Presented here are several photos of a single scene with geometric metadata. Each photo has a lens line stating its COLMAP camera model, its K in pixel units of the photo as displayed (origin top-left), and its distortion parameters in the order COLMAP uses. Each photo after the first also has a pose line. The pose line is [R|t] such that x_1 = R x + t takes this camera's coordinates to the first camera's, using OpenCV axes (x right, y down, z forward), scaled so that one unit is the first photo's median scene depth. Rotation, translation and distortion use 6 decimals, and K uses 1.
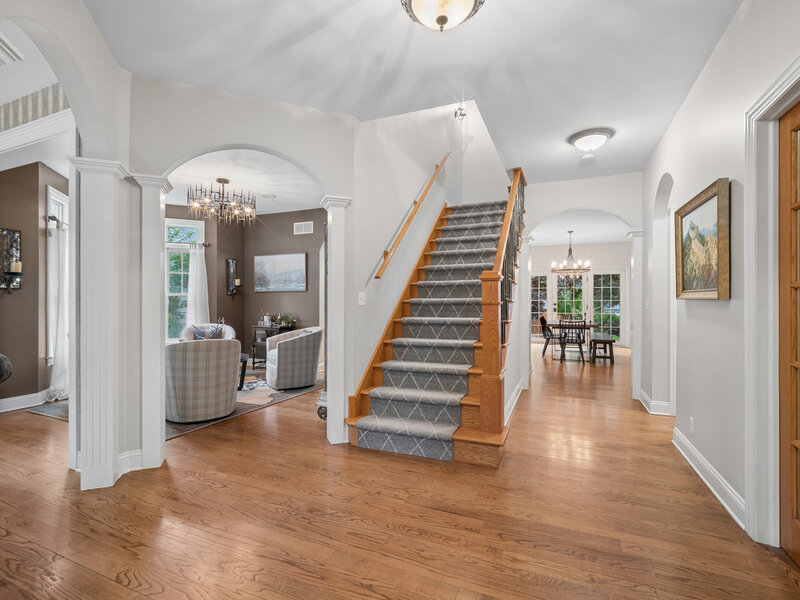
lens RADIAL K [[381.3, 0, 398.5], [0, 381.3, 298.0], [0, 0, 1]] dist [0.000959, 0.000358]
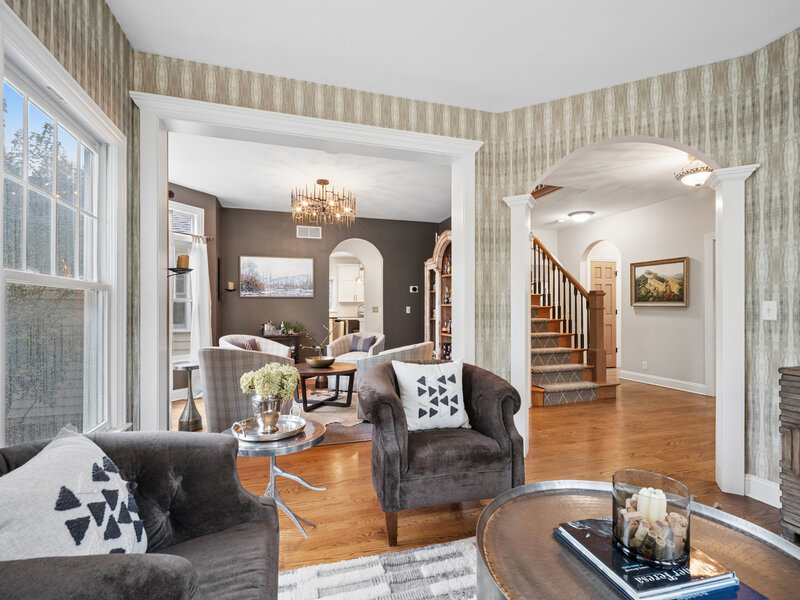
lens RADIAL K [[381.3, 0, 400.8], [0, 381.3, 303.6], [0, 0, 1]] dist [0.000959, 0.000358]
pose [[0.753518, -0.002077, 0.657424, -0.716856], [-0.002281, 0.999981, 0.005774, -0.008480], [-0.657423, -0.005850, 0.753499, 0.114936]]
